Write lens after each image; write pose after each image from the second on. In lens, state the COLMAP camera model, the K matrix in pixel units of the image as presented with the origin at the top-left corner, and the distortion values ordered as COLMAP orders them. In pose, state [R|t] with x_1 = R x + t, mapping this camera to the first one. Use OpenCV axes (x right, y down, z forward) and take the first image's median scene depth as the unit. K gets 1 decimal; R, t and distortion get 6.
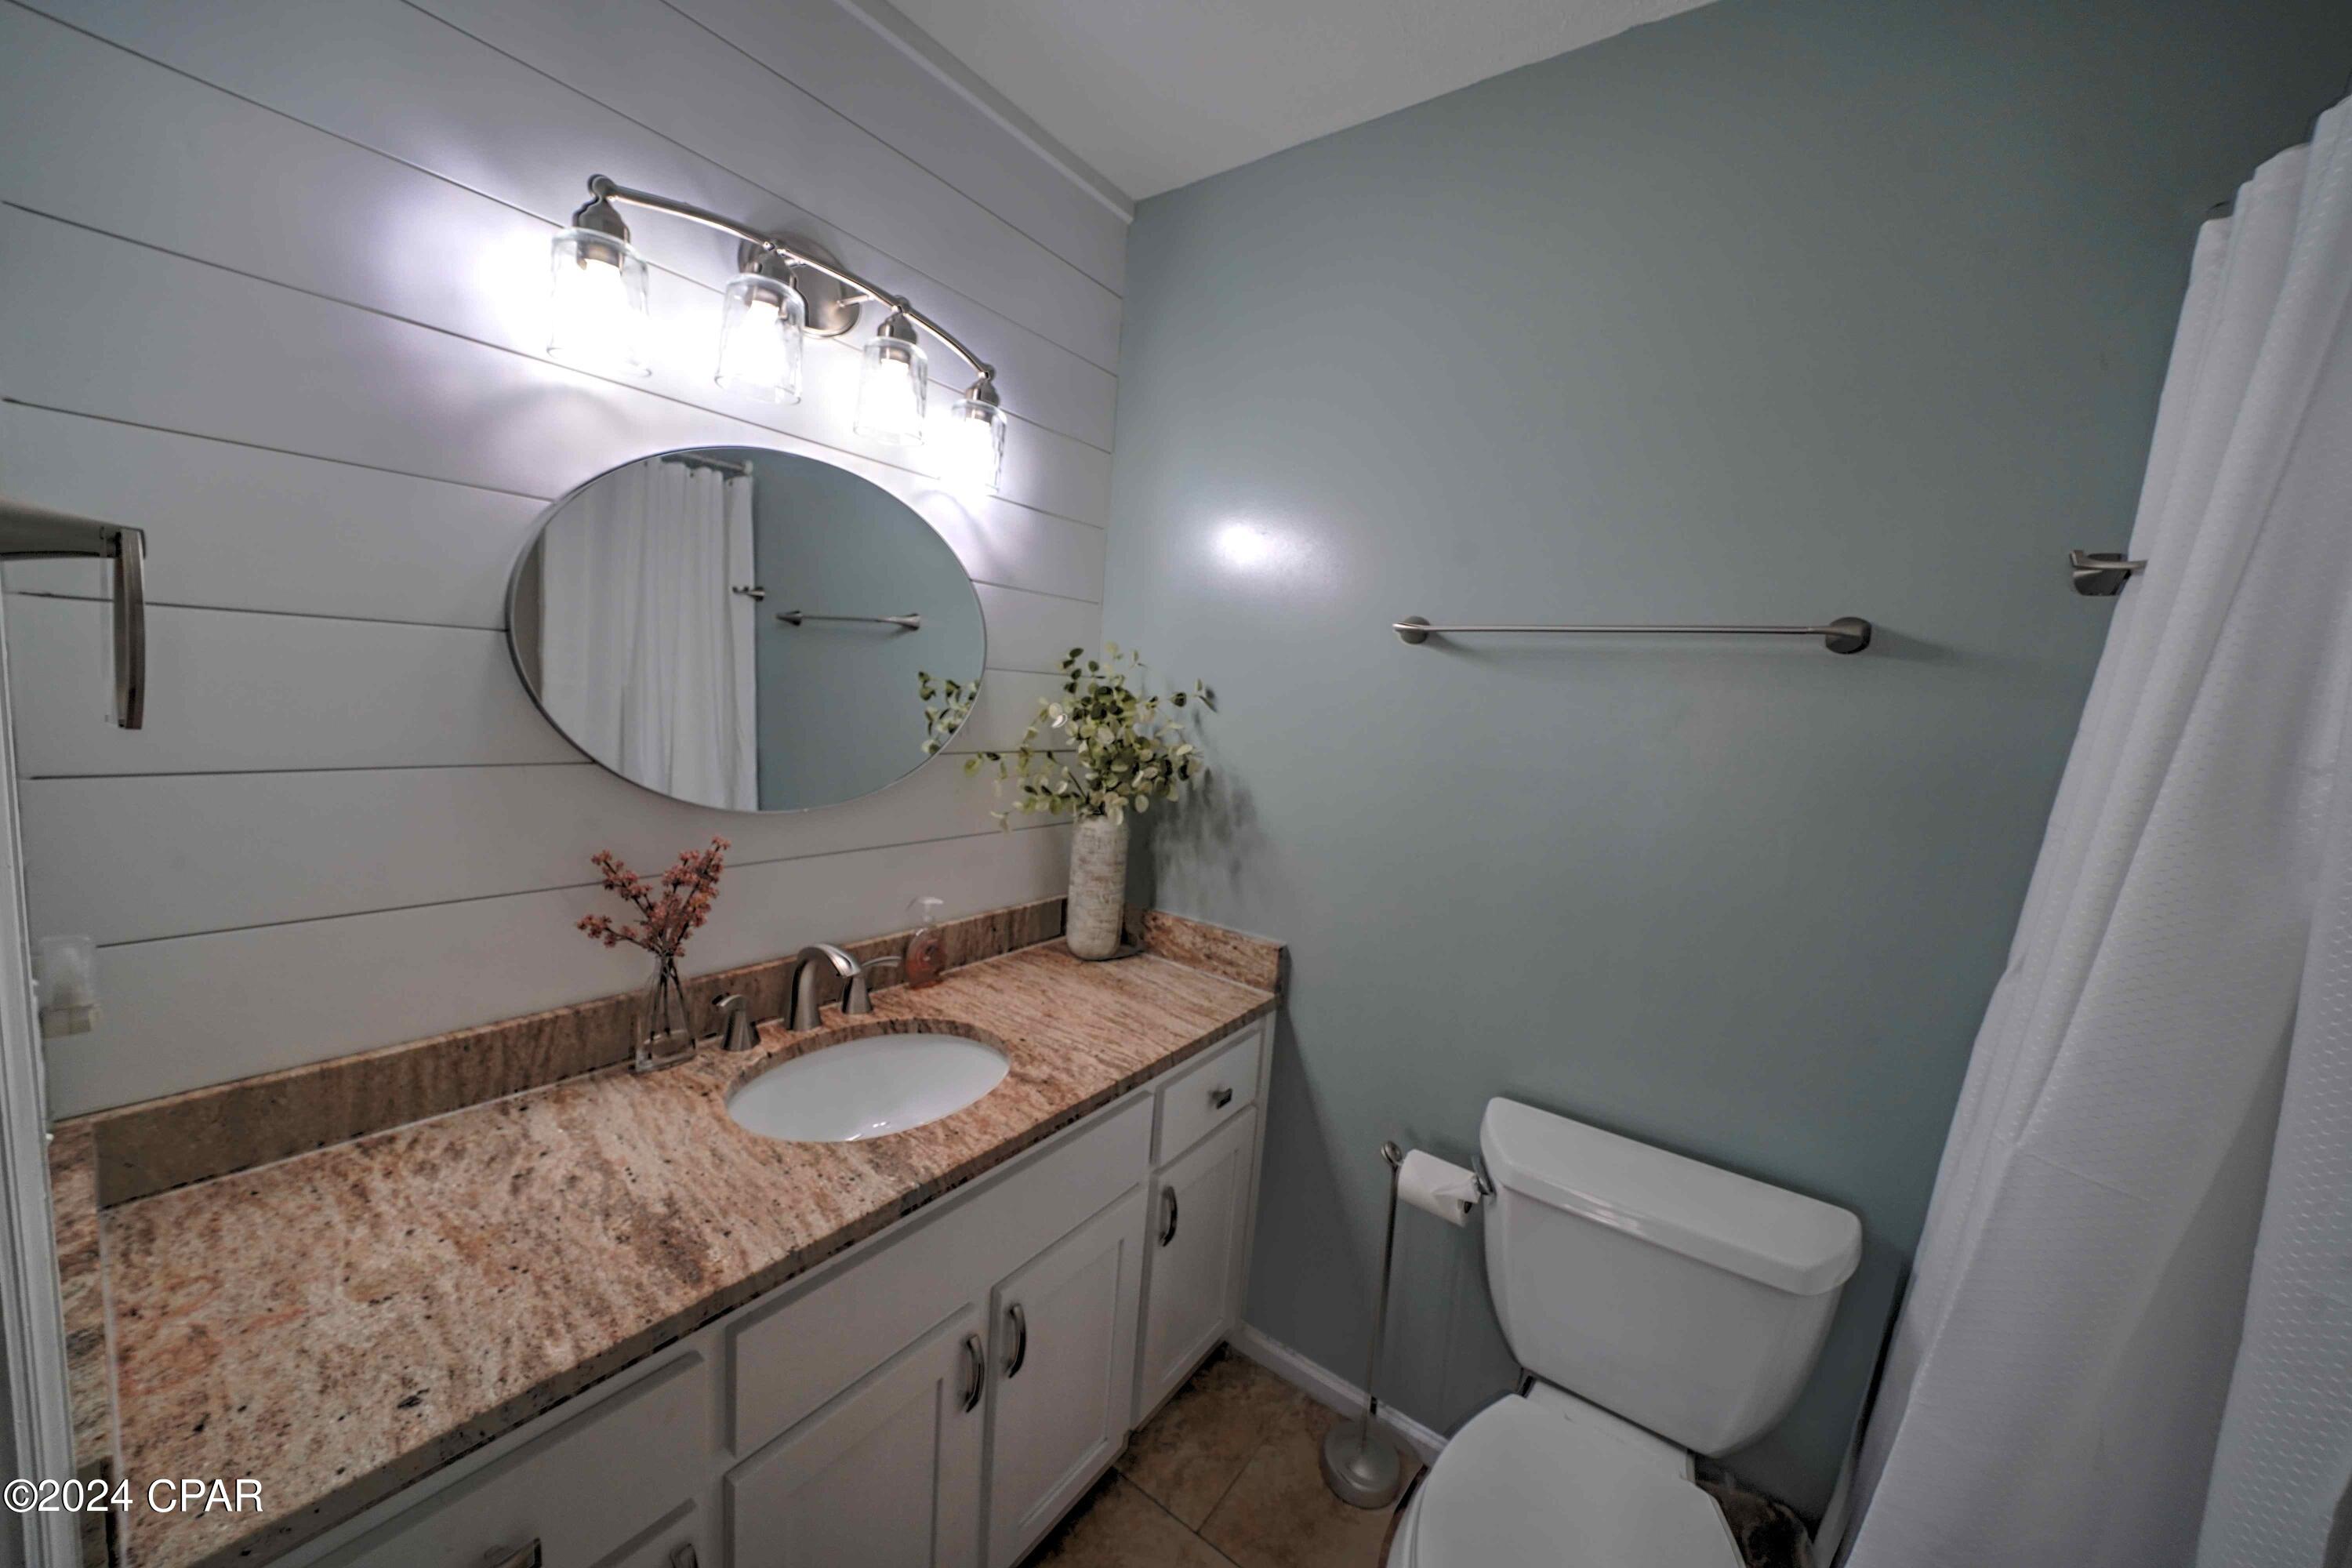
lens RADIAL K [[823.7, 0, 1175.4], [0, 823.7, 774.2], [0, 0, 1]] dist [-0.018769, -0.000048]
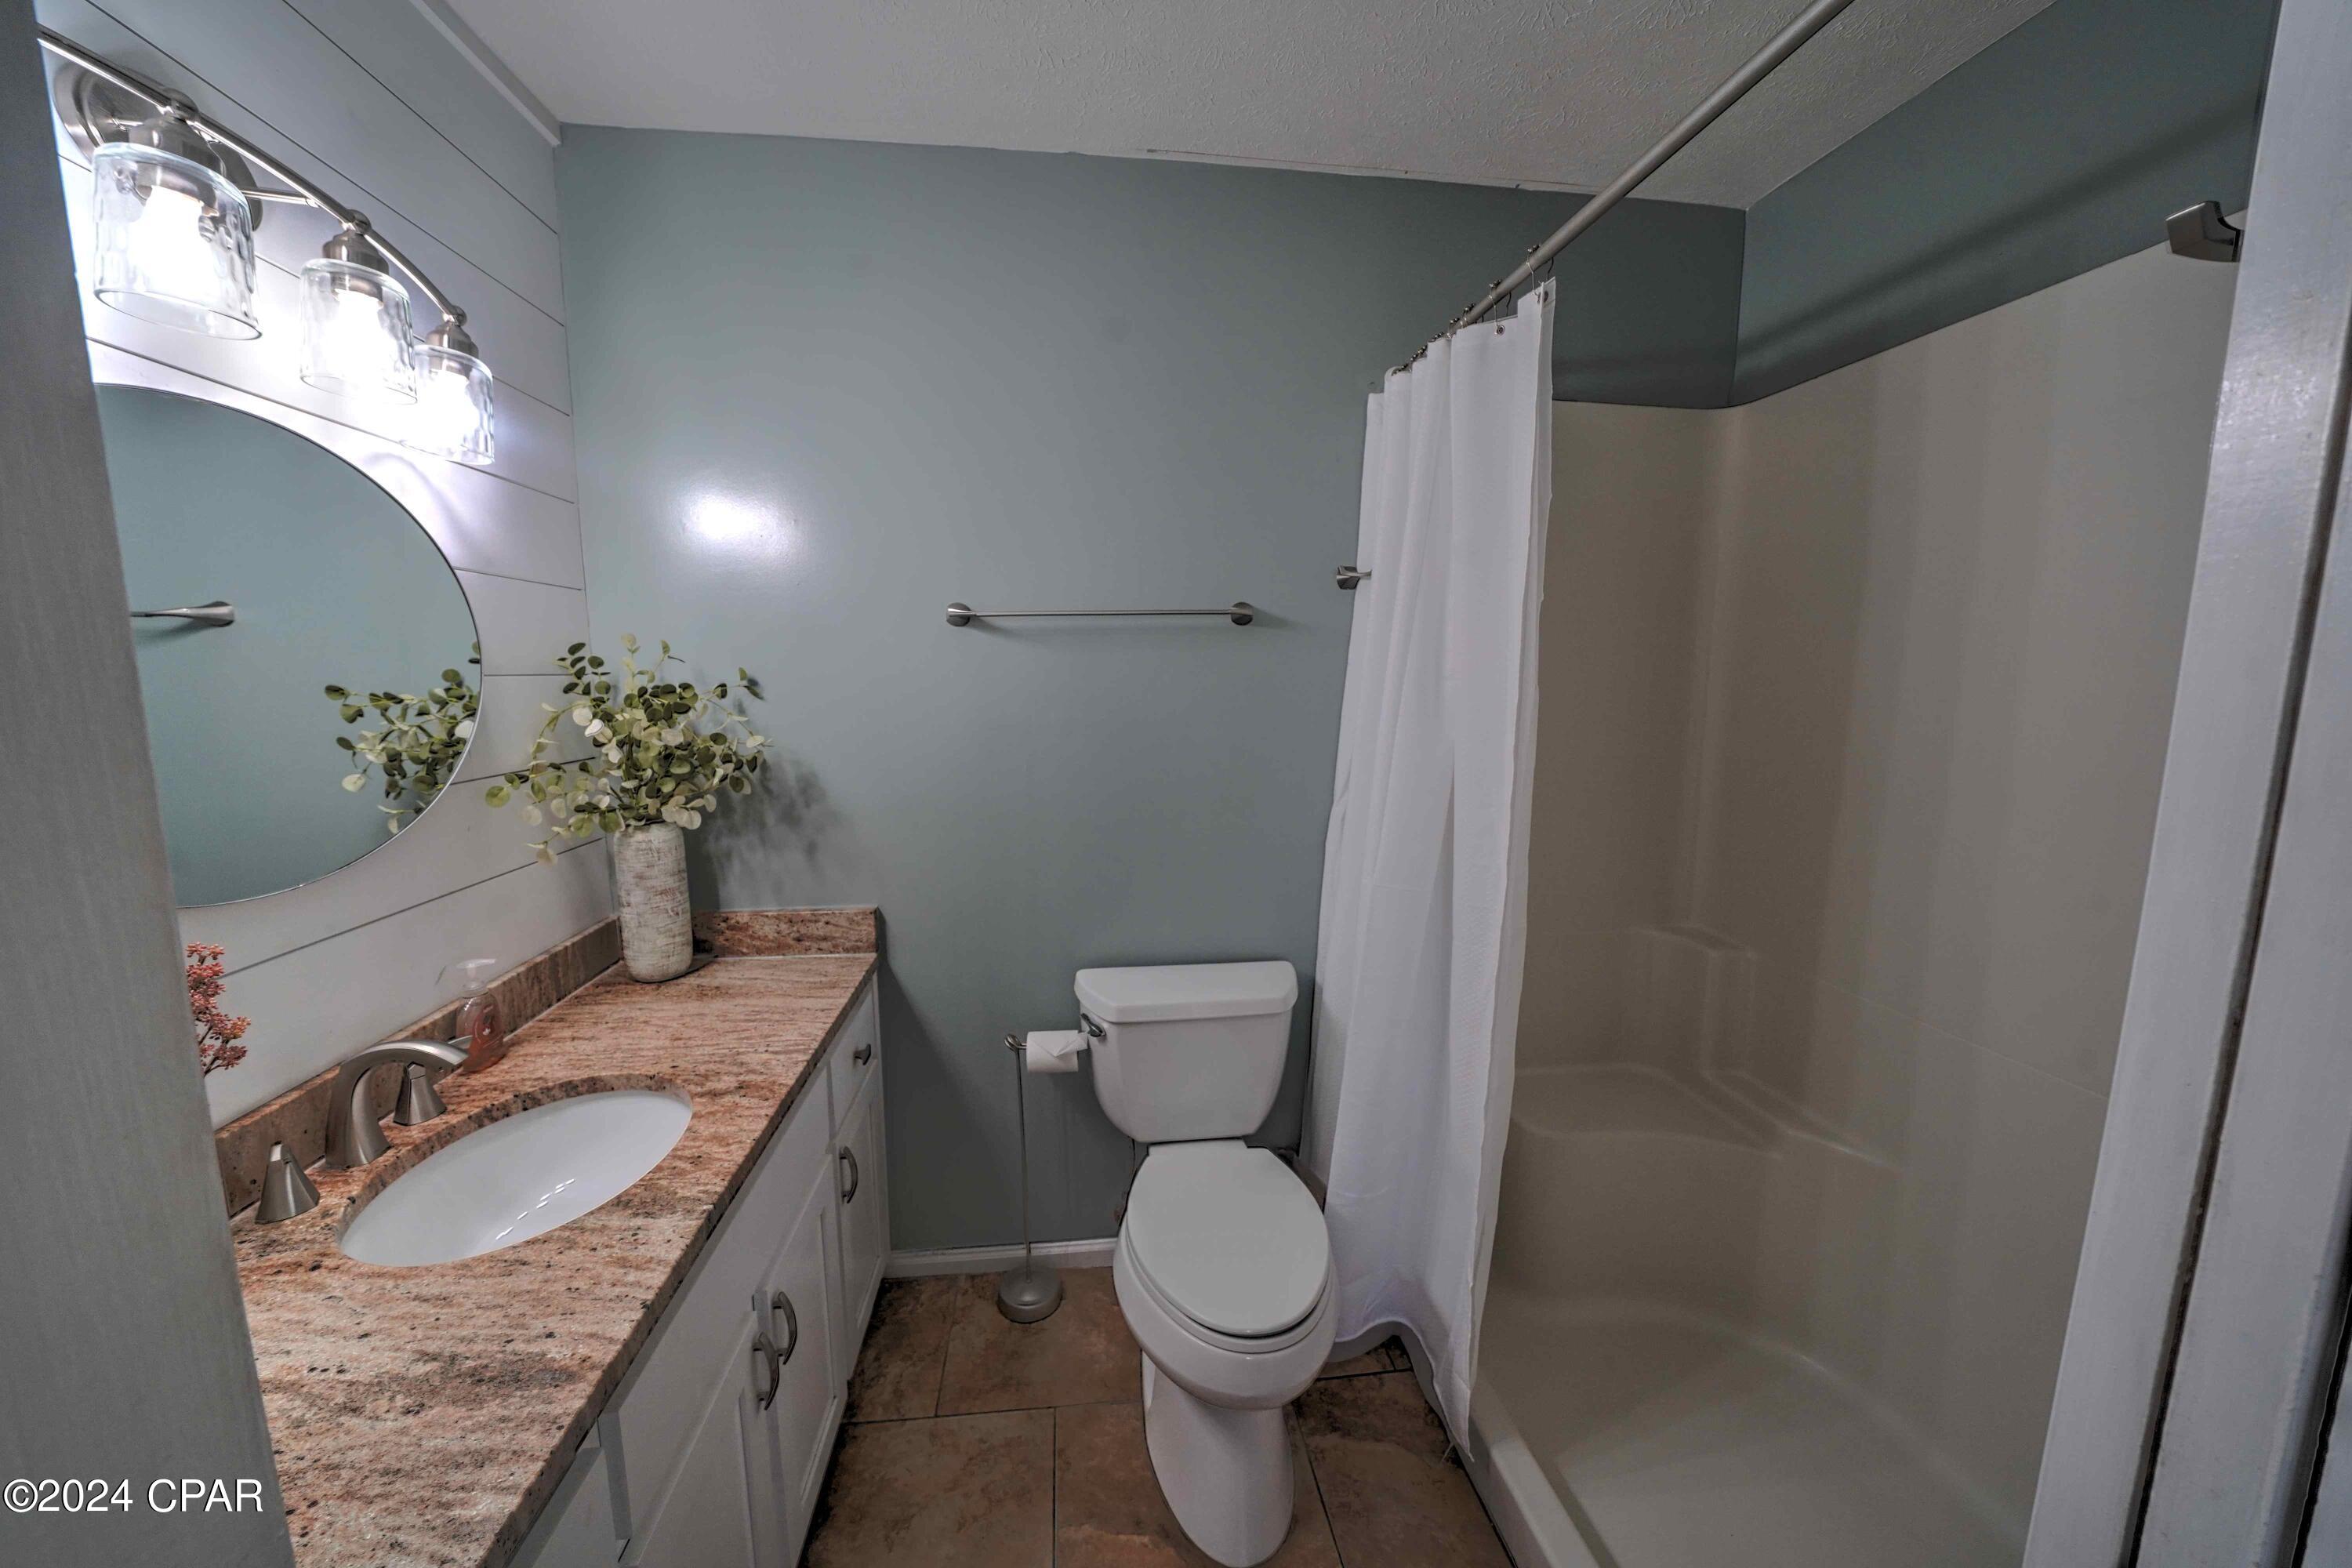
lens RADIAL K [[819.9, 0, 1162.4], [0, 819.9, 779.5], [0, 0, 1]] dist [-0.021730, 0.000015]
pose [[0.728802, -0.161362, 0.665440, -0.290018], [0.123487, 0.986875, 0.104061, -0.025479], [-0.673497, 0.006333, 0.739163, -0.057802]]
